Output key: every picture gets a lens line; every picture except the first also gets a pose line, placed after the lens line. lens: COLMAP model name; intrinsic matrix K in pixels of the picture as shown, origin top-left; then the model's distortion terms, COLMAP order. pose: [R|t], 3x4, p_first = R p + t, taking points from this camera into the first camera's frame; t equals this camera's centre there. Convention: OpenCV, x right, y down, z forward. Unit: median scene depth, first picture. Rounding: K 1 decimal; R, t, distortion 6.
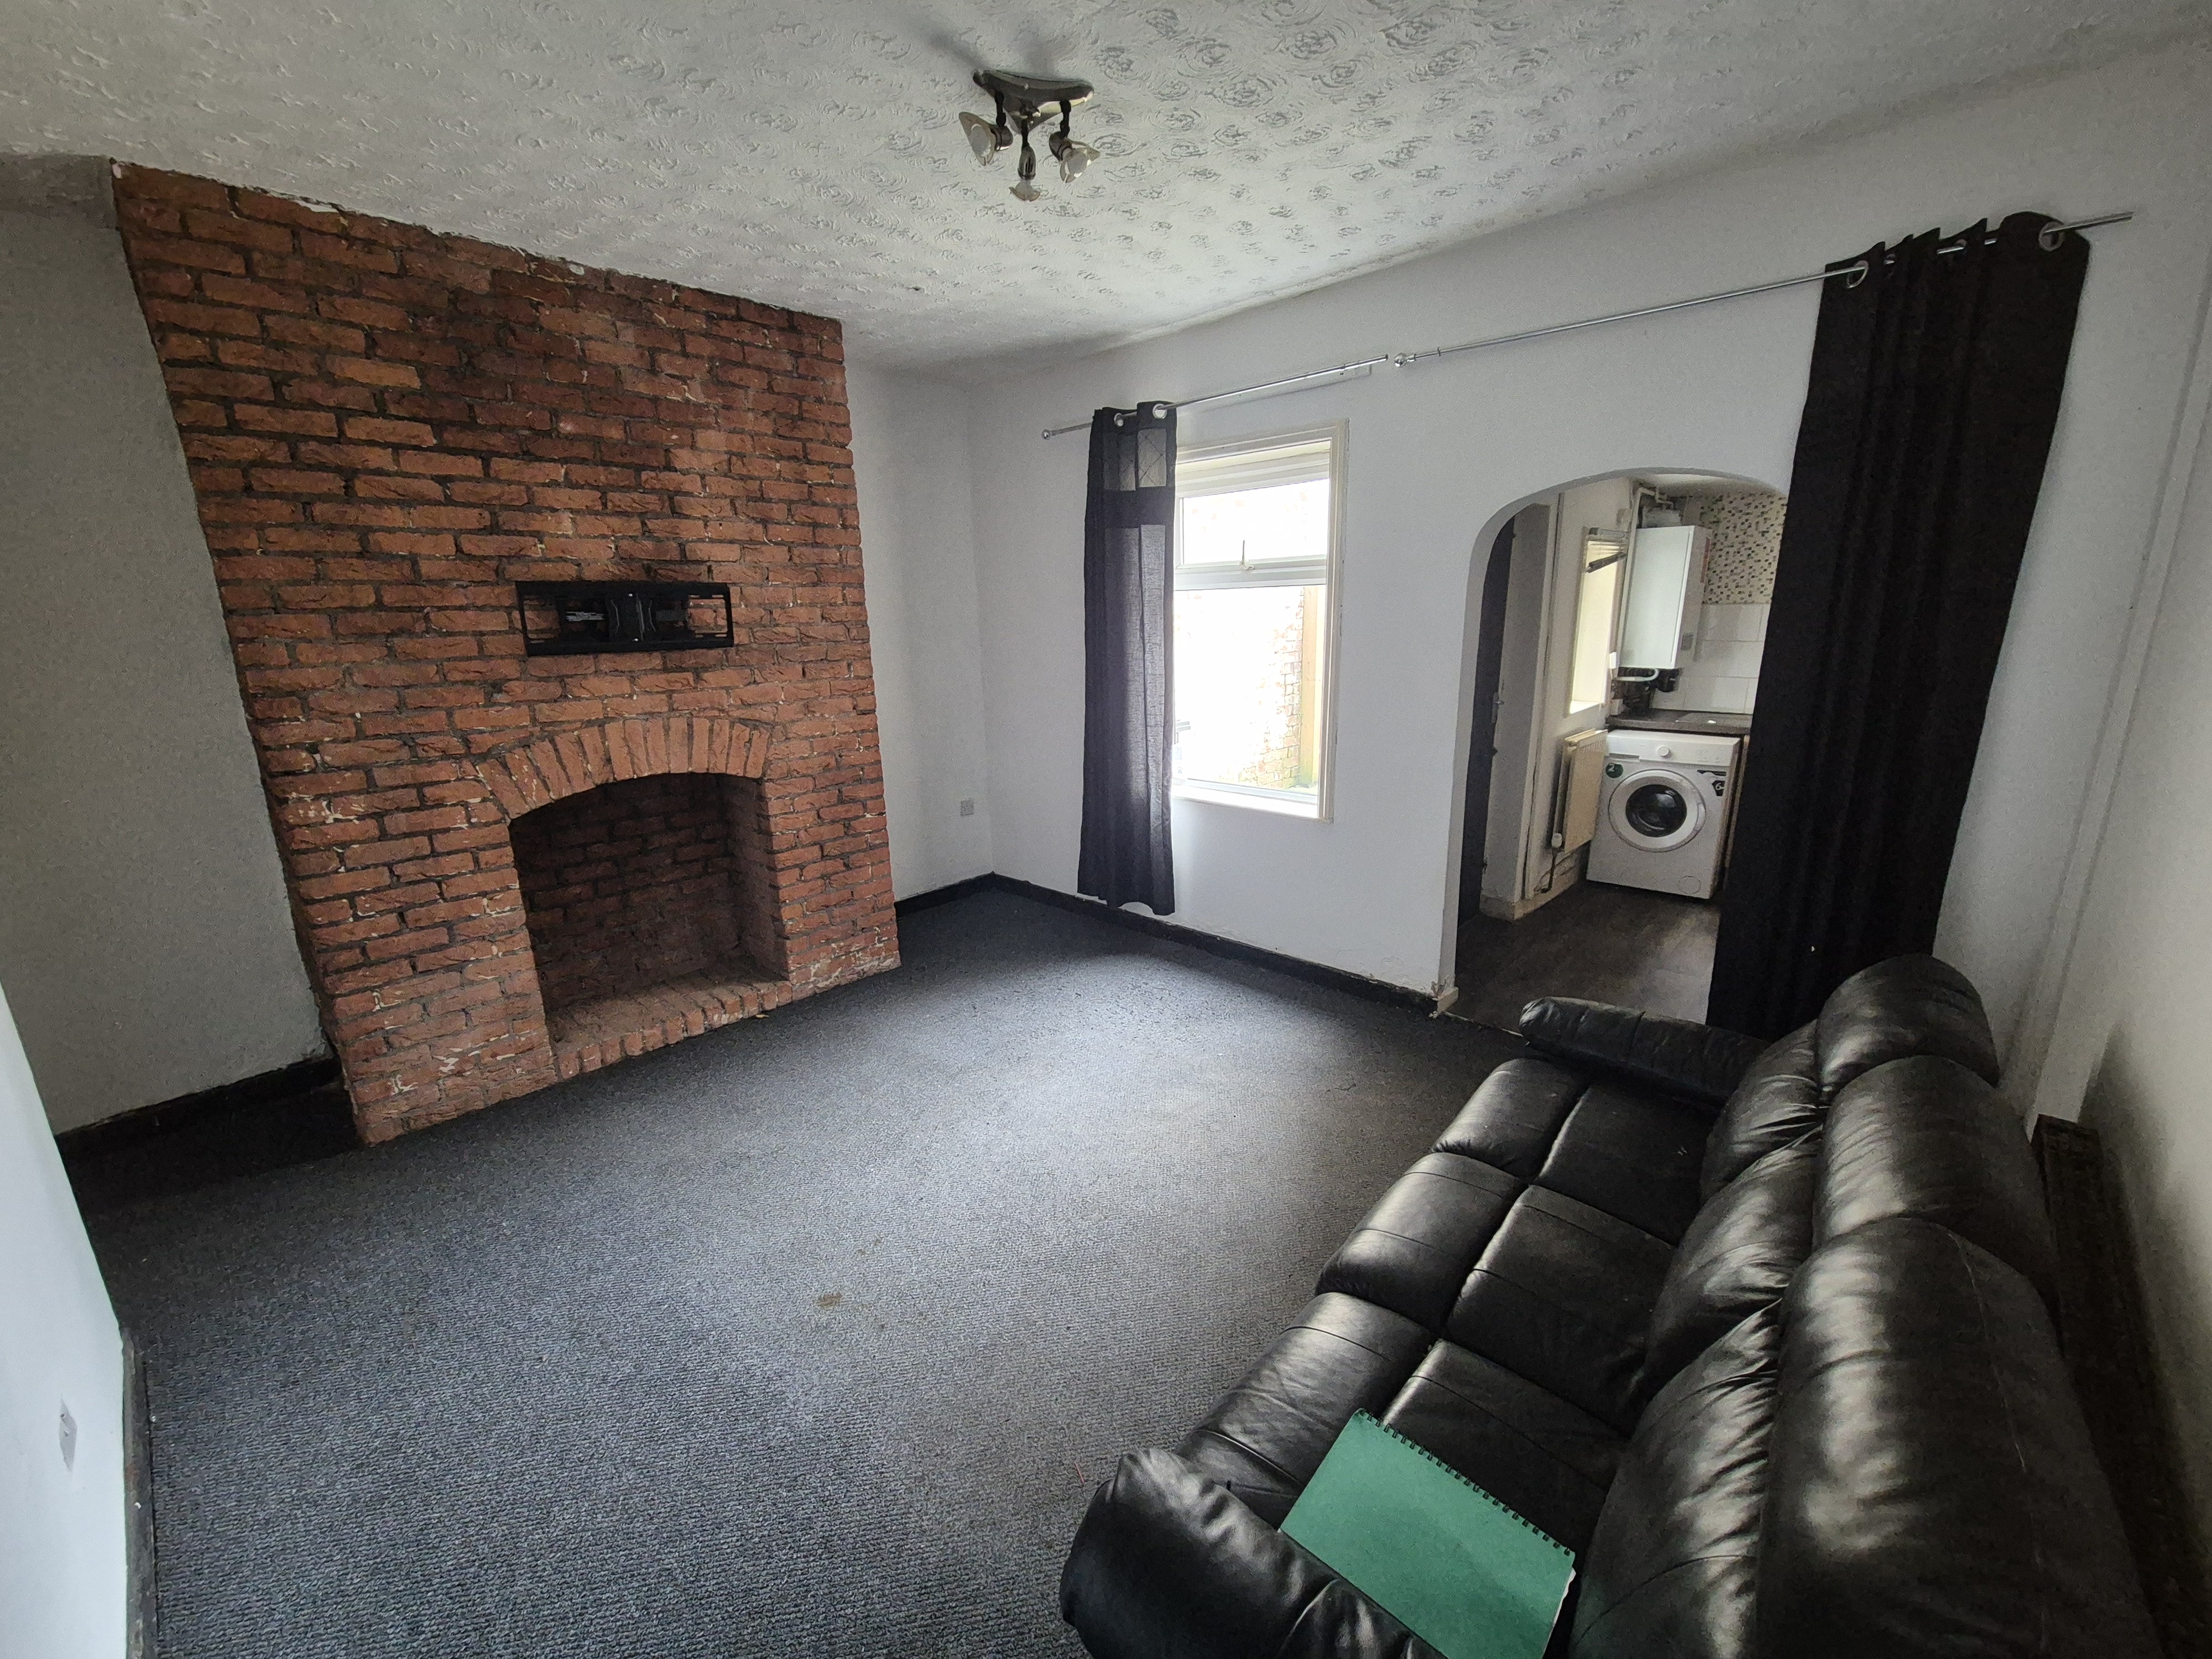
lens RADIAL K [[906.2, 0, 1113.0], [0, 906.2, 835.8], [0, 0, 1]] dist [-0.001466, 0.000867]
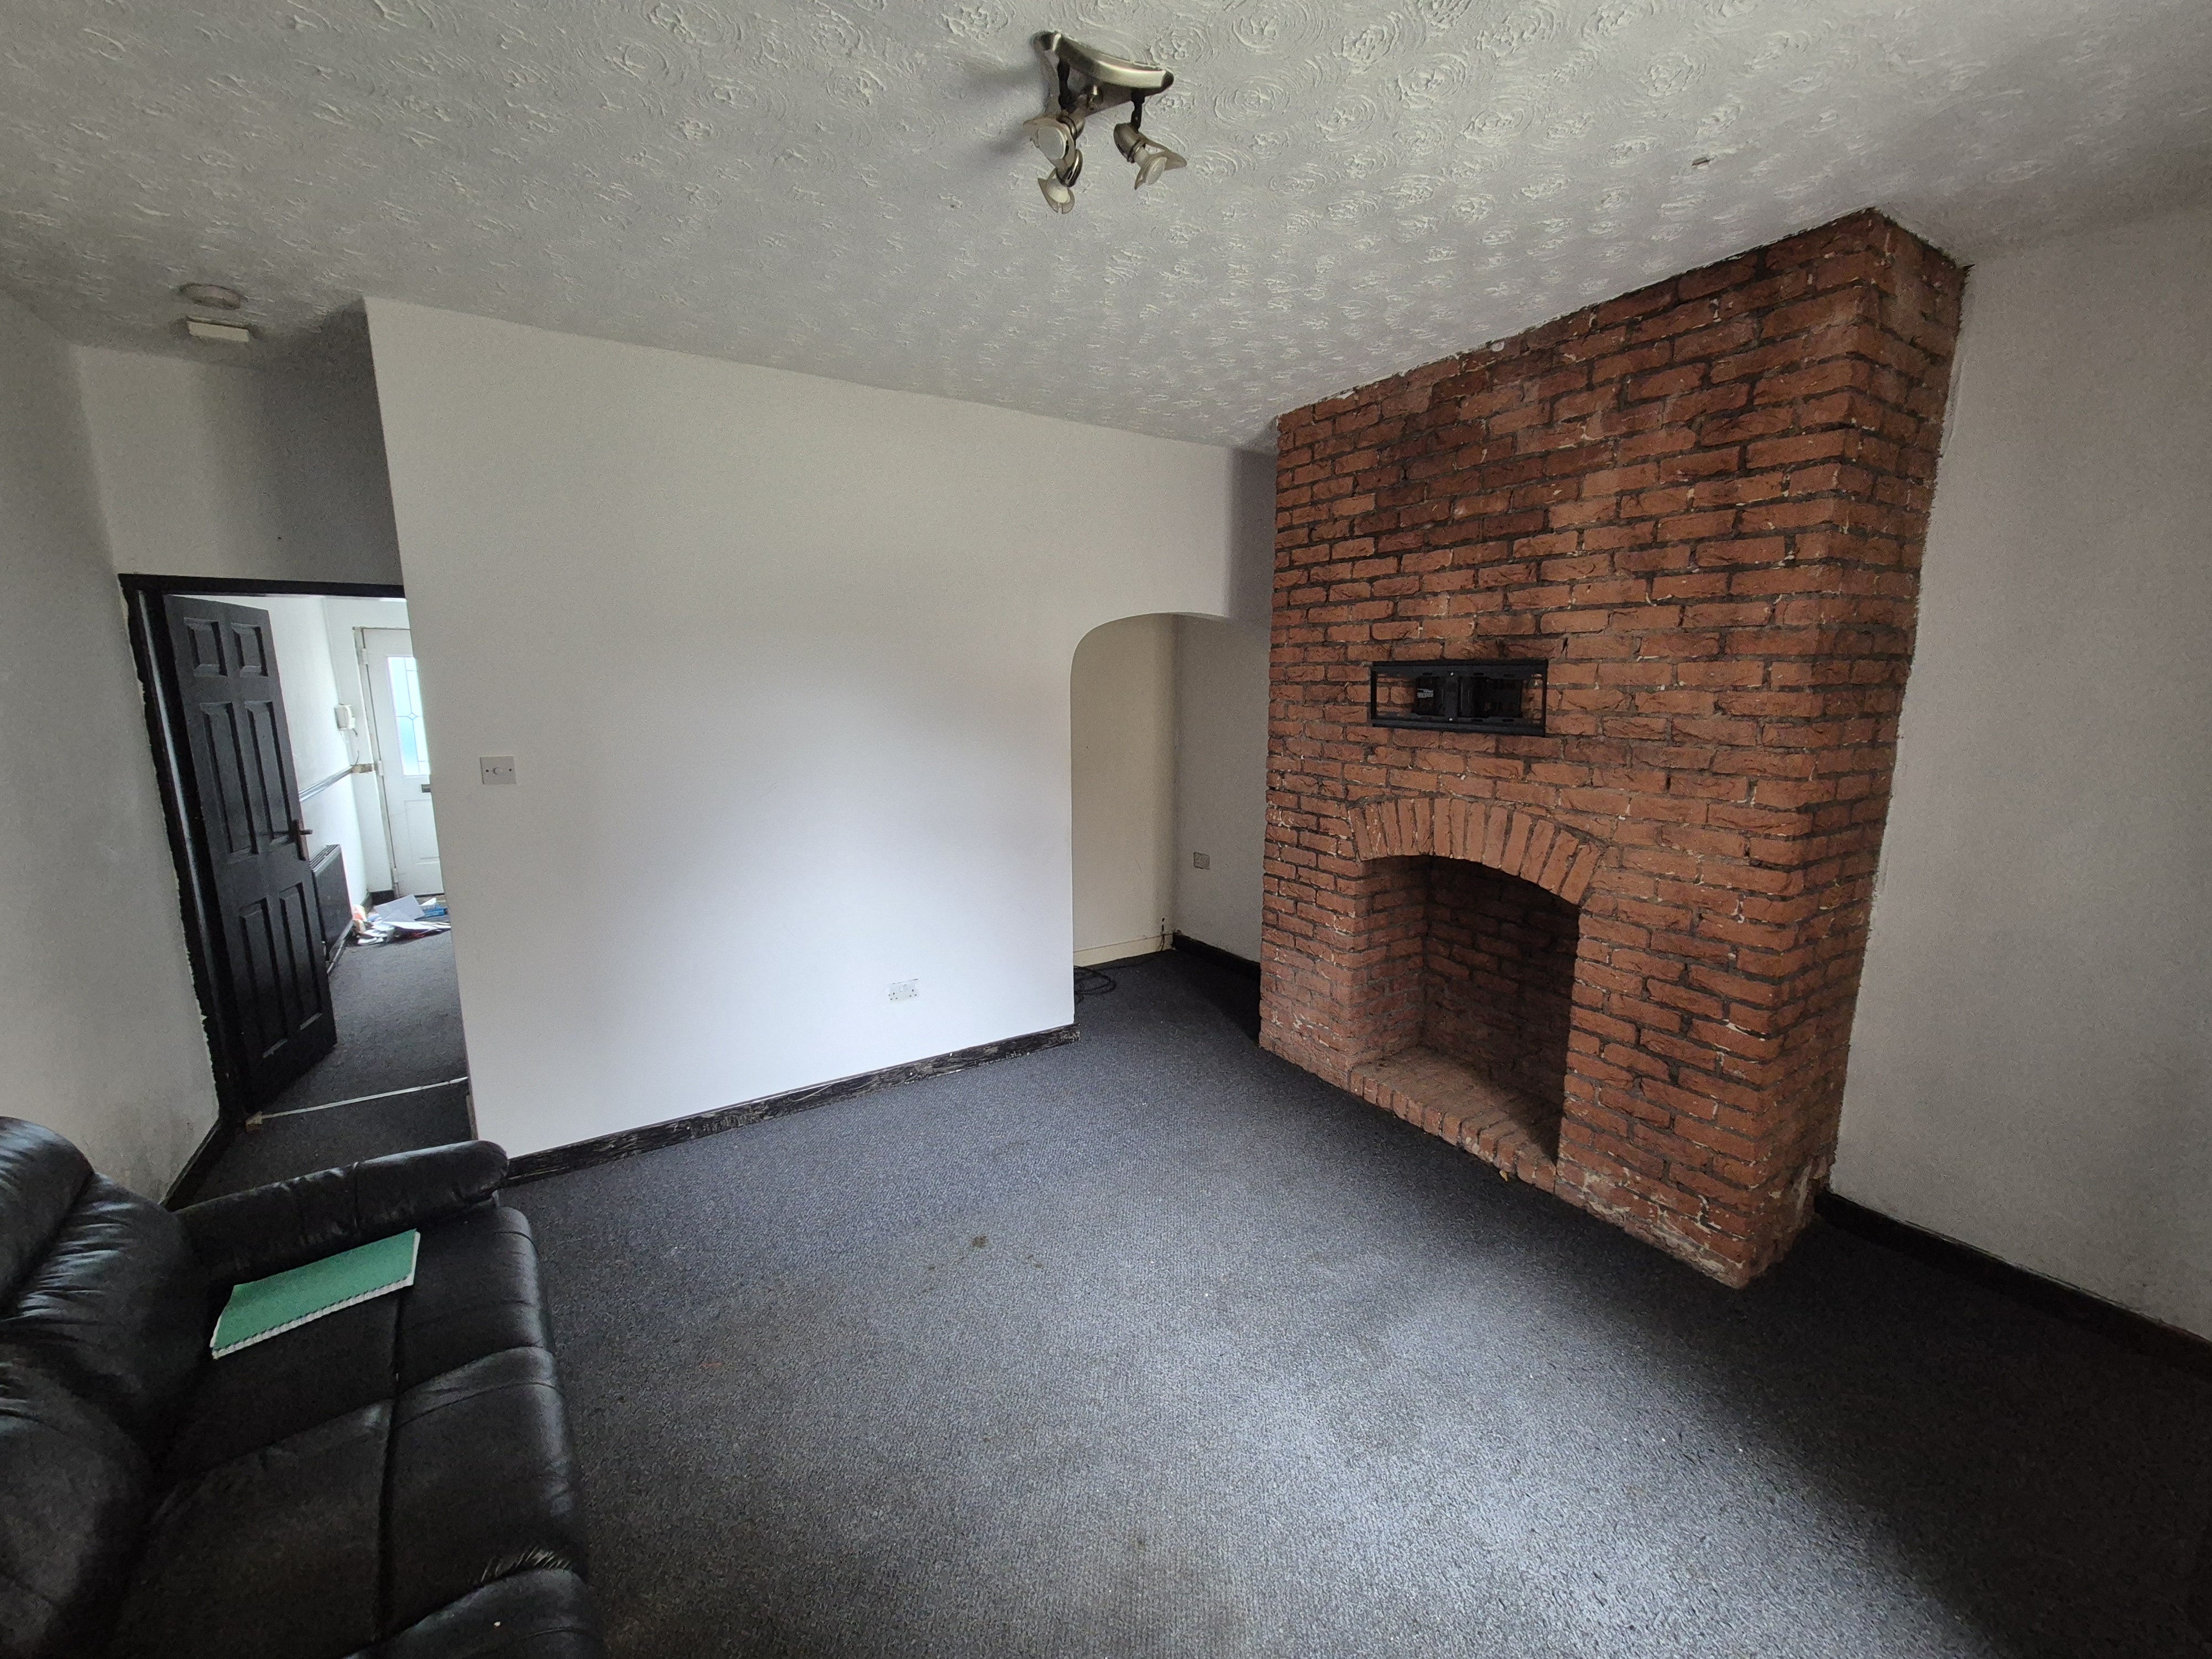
lens RADIAL K [[906.2, 0, 1113.0], [0, 906.2, 835.8], [0, 0, 1]] dist [-0.001466, 0.000867]
pose [[-0.243684, 0.189695, -0.951122, 0.494867], [-0.231820, 0.940866, 0.247044, -0.249286], [0.941742, 0.280690, -0.185299, 0.855682]]
